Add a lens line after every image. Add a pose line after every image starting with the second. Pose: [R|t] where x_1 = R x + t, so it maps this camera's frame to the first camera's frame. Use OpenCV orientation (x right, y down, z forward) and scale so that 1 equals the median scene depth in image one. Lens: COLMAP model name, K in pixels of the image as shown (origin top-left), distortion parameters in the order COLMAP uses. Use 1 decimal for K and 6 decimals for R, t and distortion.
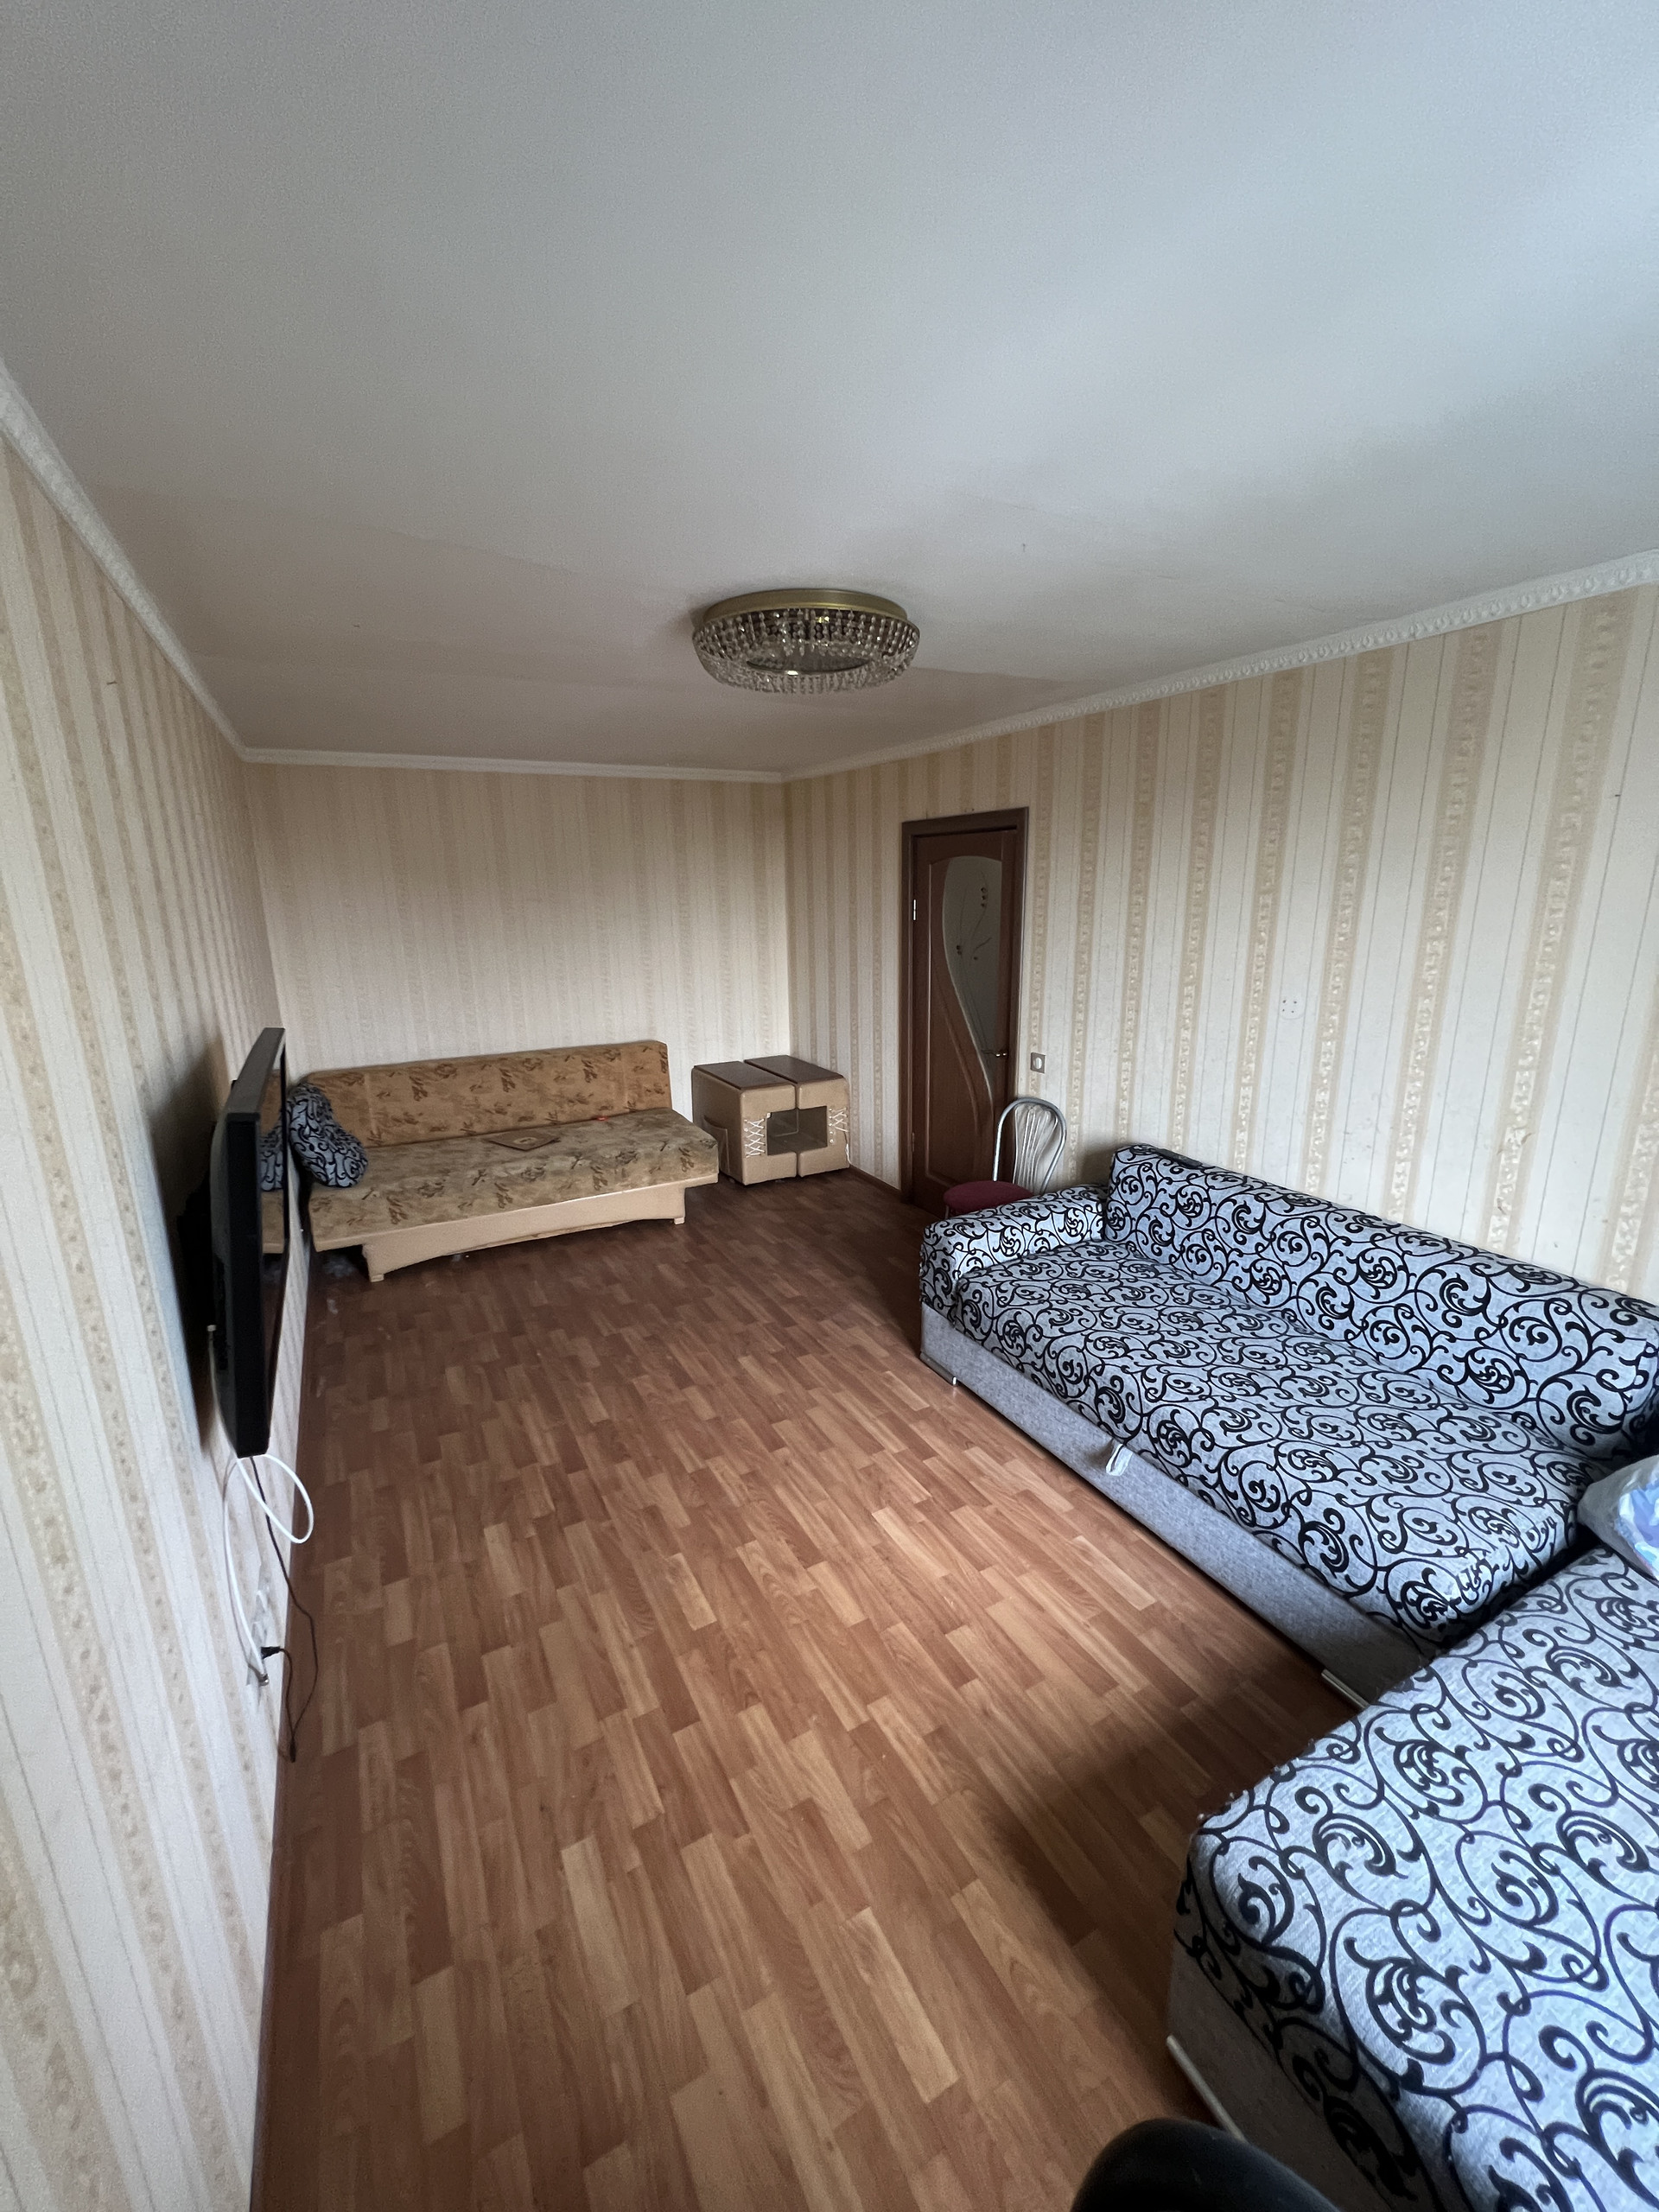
lens RADIAL K [[888.0, 0, 830.0], [0, 888.0, 1104.8], [0, 0, 1]] dist [-0.000341, -0.000038]
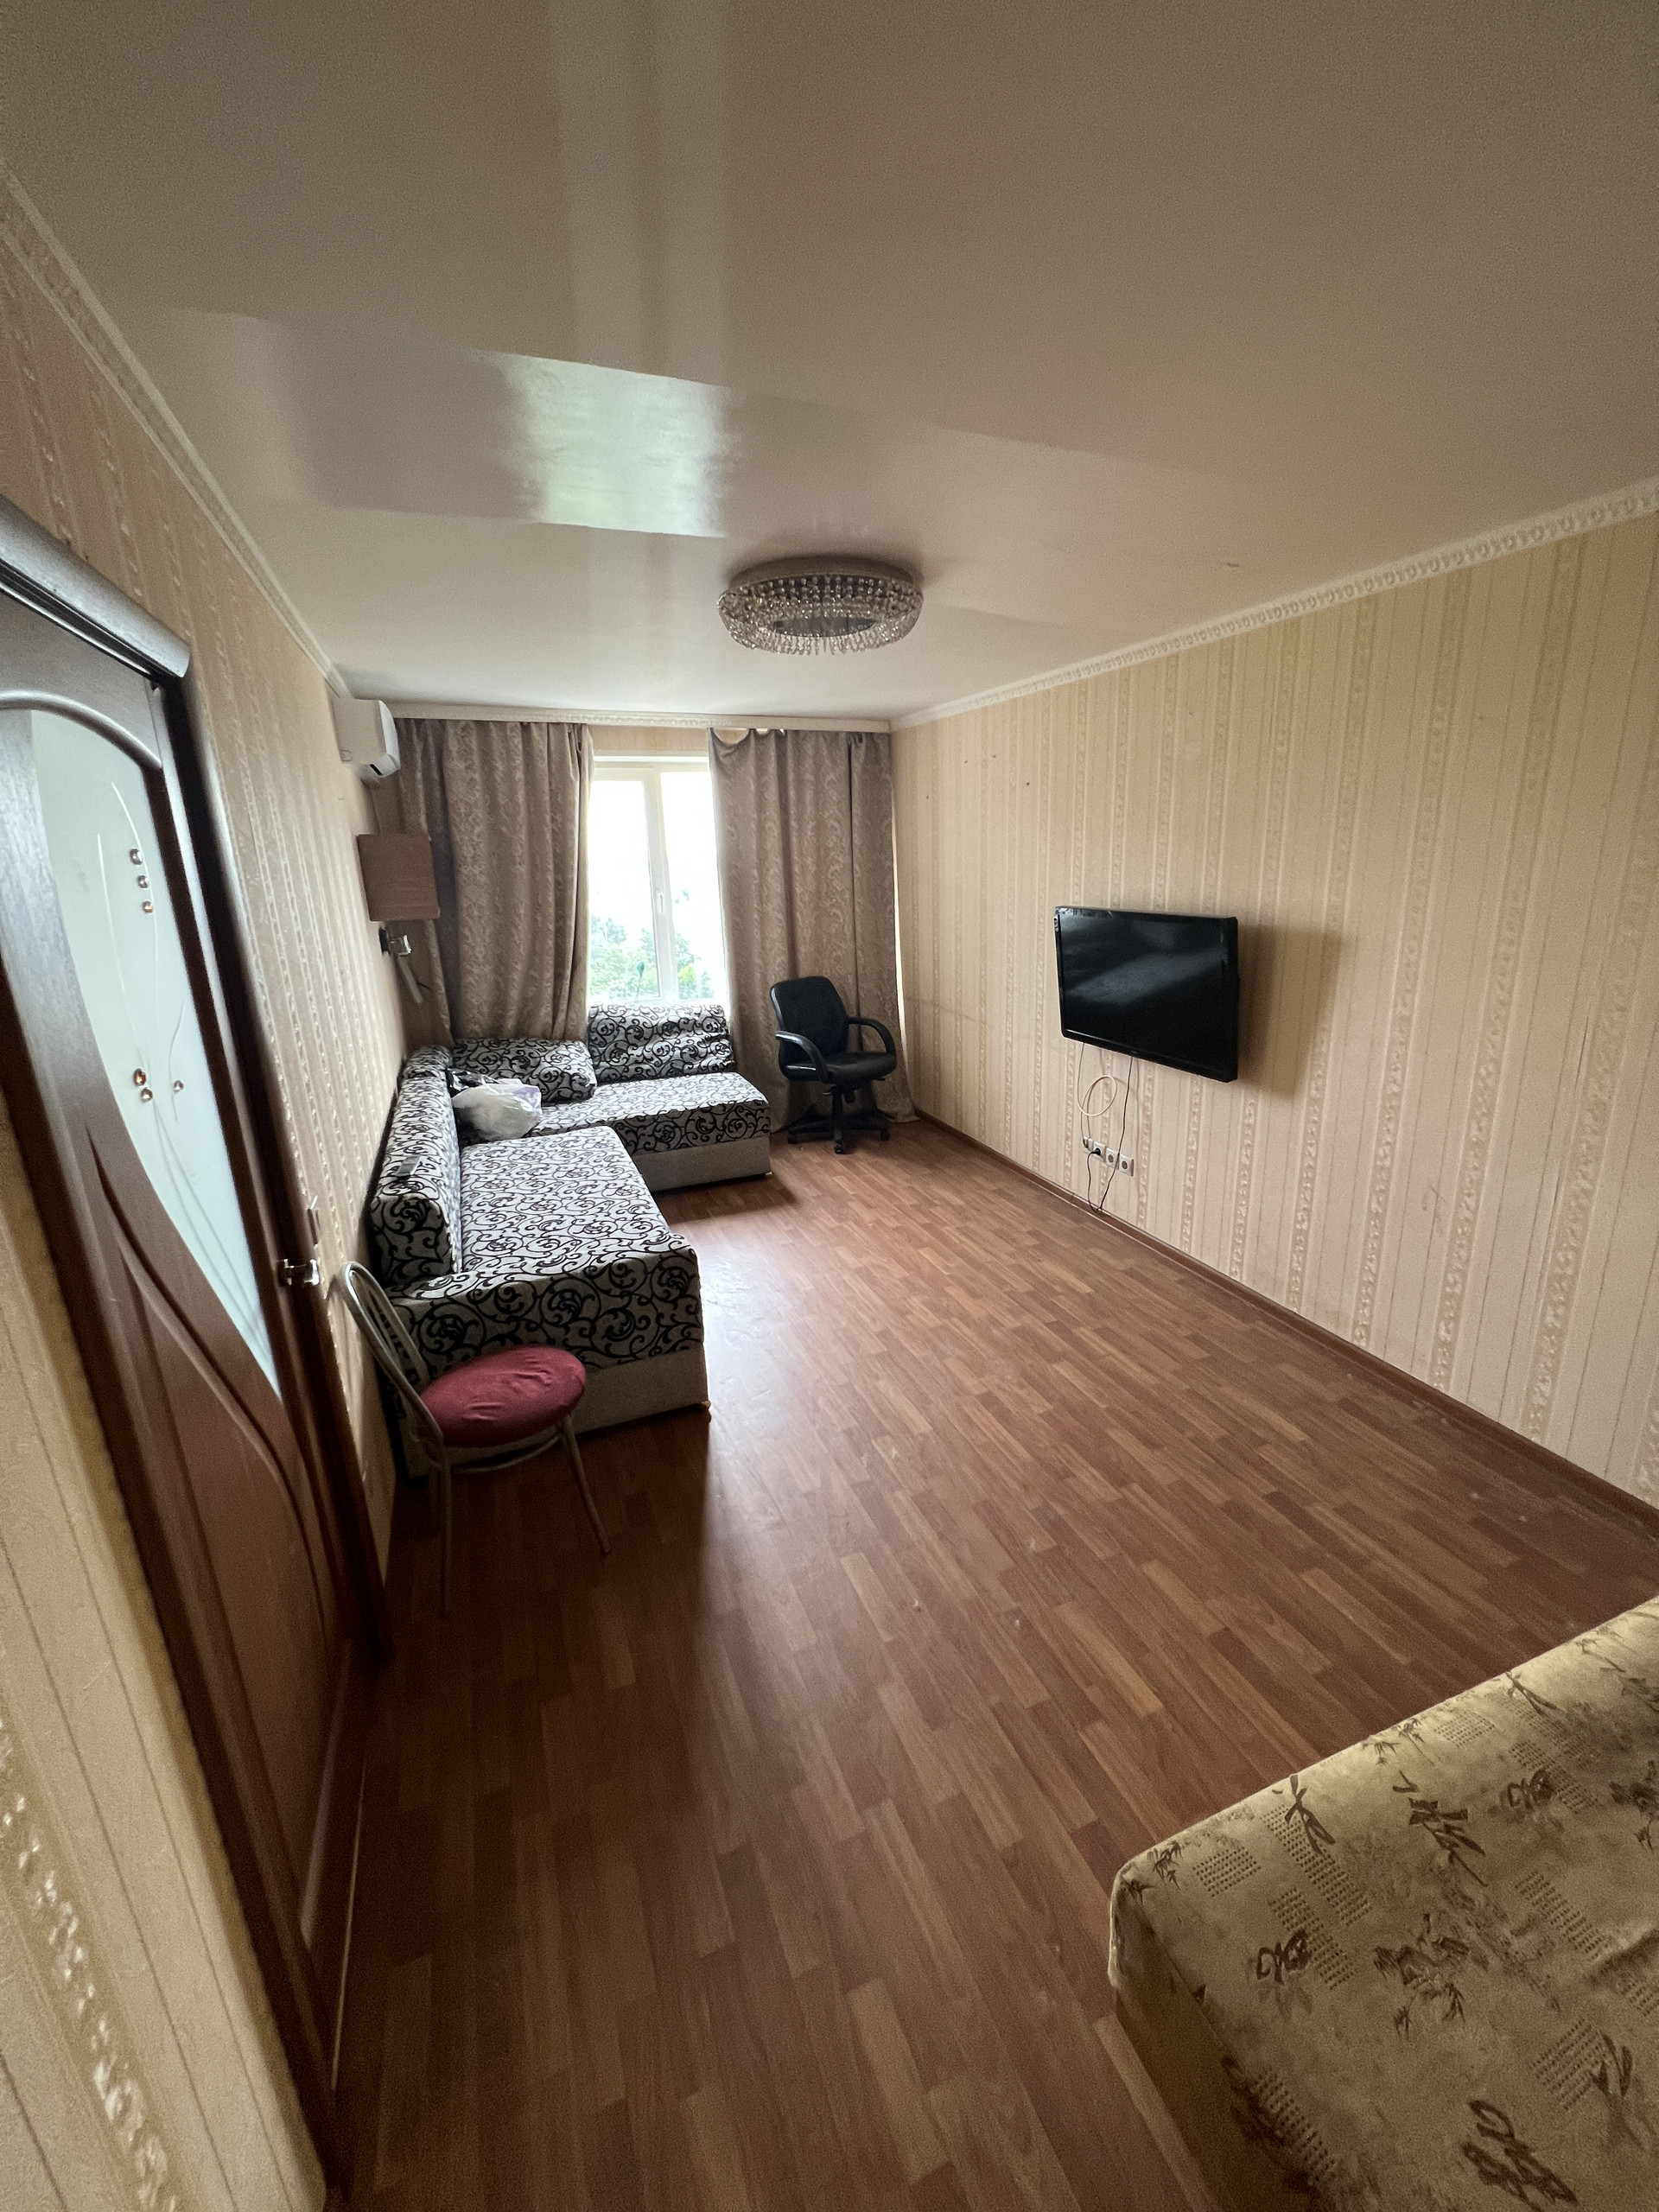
lens RADIAL K [[888.0, 0, 829.5], [0, 888.0, 1097.7], [0, 0, 1]] dist [-0.000341, -0.000038]
pose [[-0.992292, 0.009472, 0.123560, -0.168442], [0.069569, 0.867711, 0.492177, -0.541950], [-0.102552, 0.496979, -0.861681, 2.284238]]
